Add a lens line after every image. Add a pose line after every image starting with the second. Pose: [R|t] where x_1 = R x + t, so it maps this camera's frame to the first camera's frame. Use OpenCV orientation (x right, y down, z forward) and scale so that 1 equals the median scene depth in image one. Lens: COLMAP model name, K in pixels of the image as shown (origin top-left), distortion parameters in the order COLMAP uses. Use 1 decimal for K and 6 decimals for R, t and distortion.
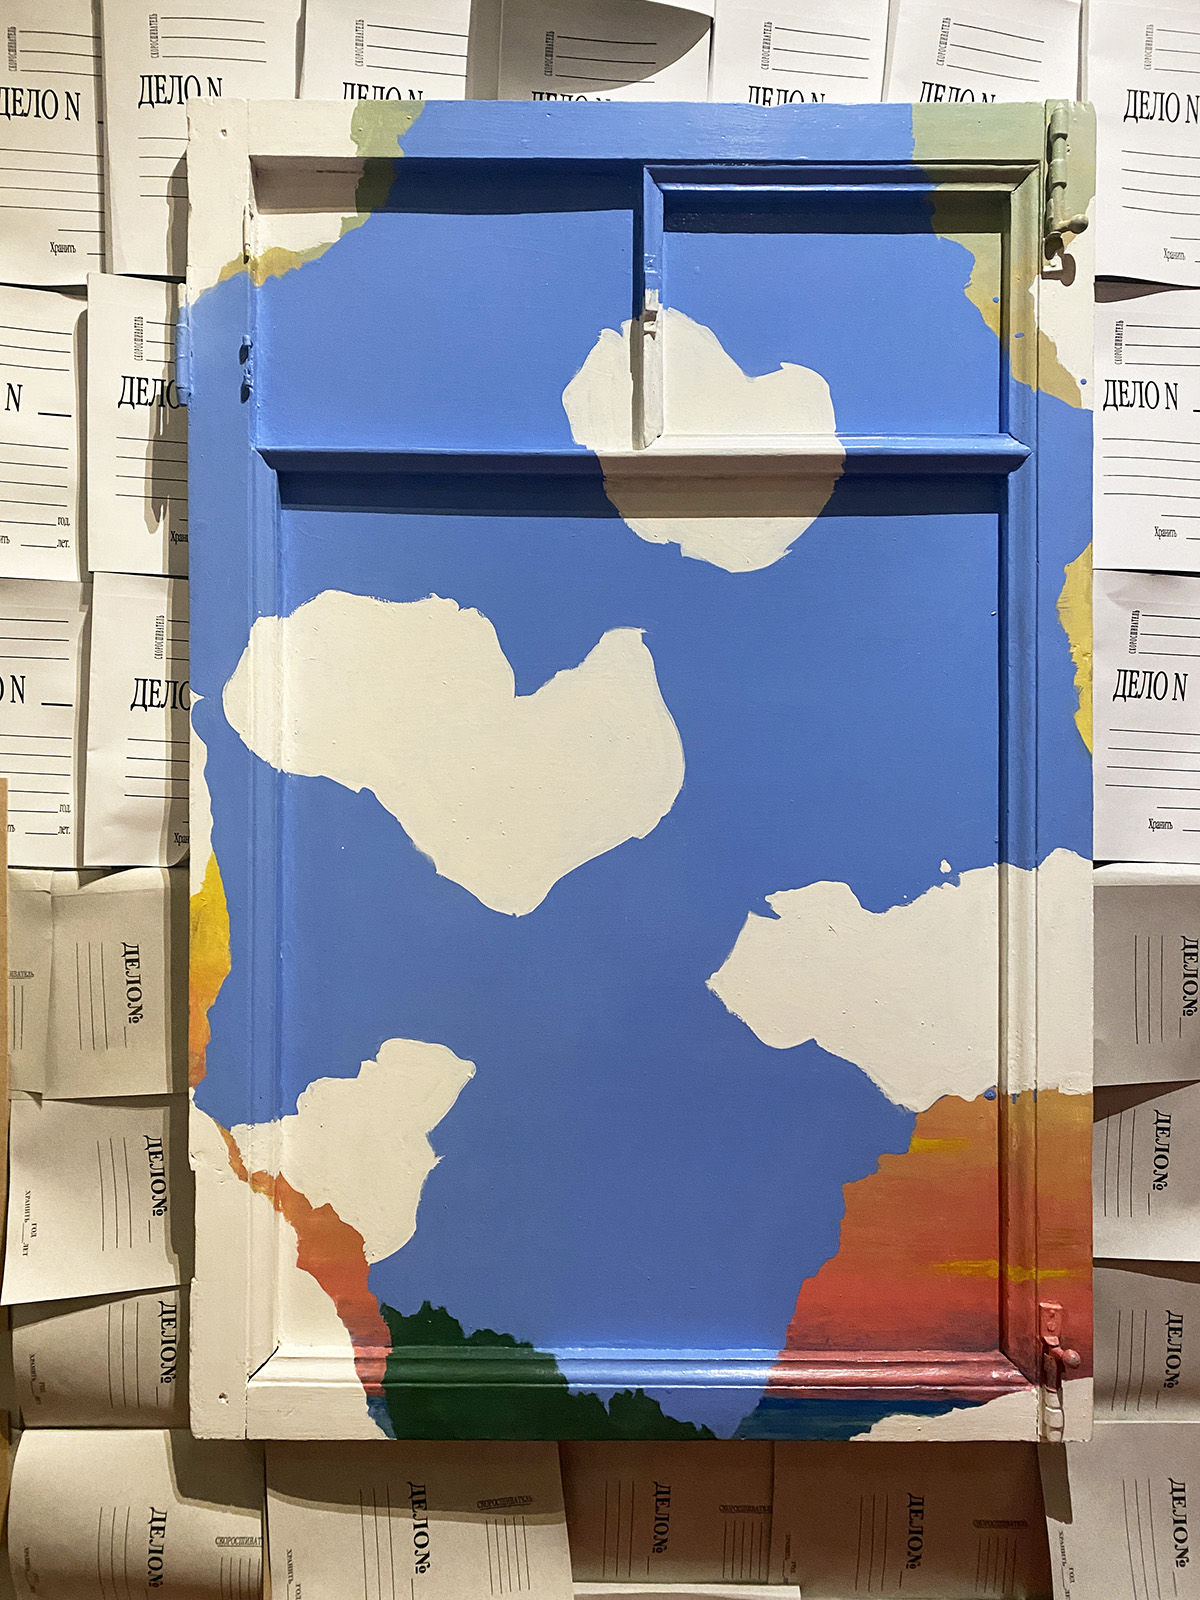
lens RADIAL K [[1224.3, 0, 601.6], [0, 1224.3, 799.2], [0, 0, 1]] dist [0.016018, -0.008083]
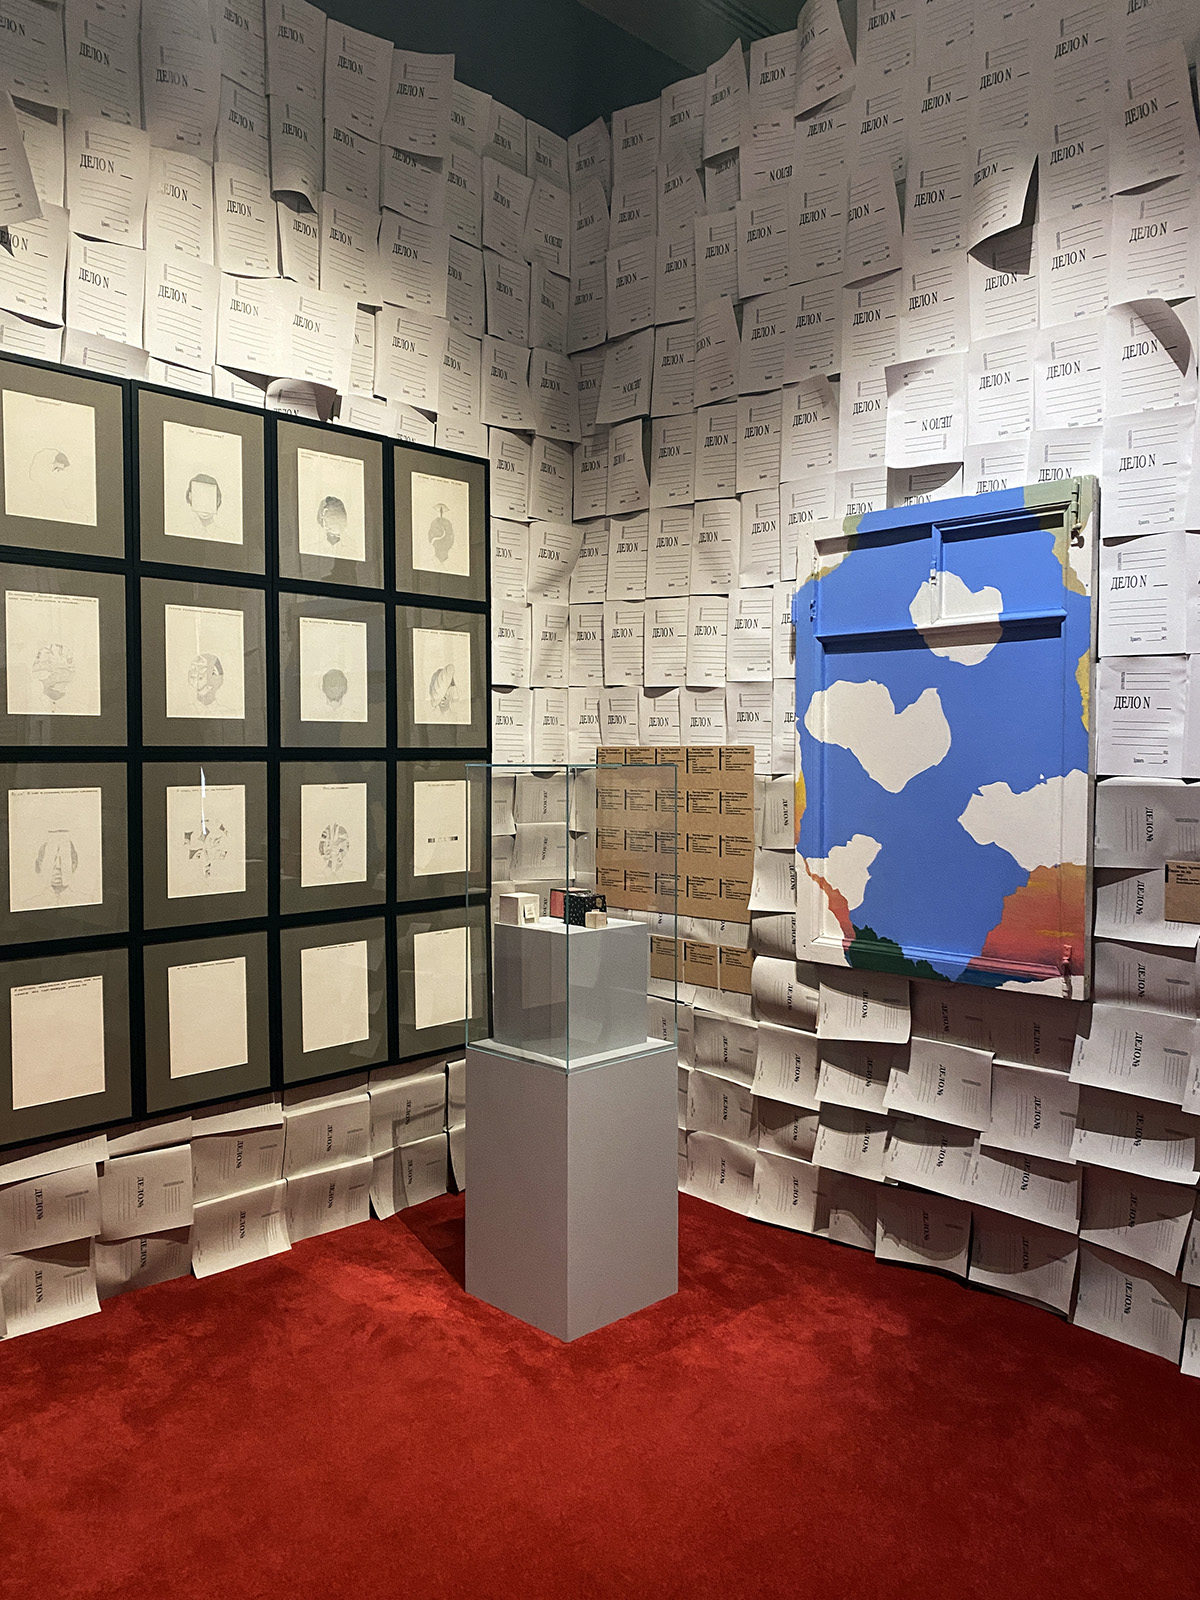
lens RADIAL K [[1224.3, 0, 601.0], [0, 1224.3, 799.5], [0, 0, 1]] dist [0.016018, -0.008083]
pose [[0.700810, 0.023176, -0.712971, 1.475720], [-0.006293, 0.999634, 0.026308, 0.041548], [0.713320, -0.013950, 0.700700, -1.468147]]
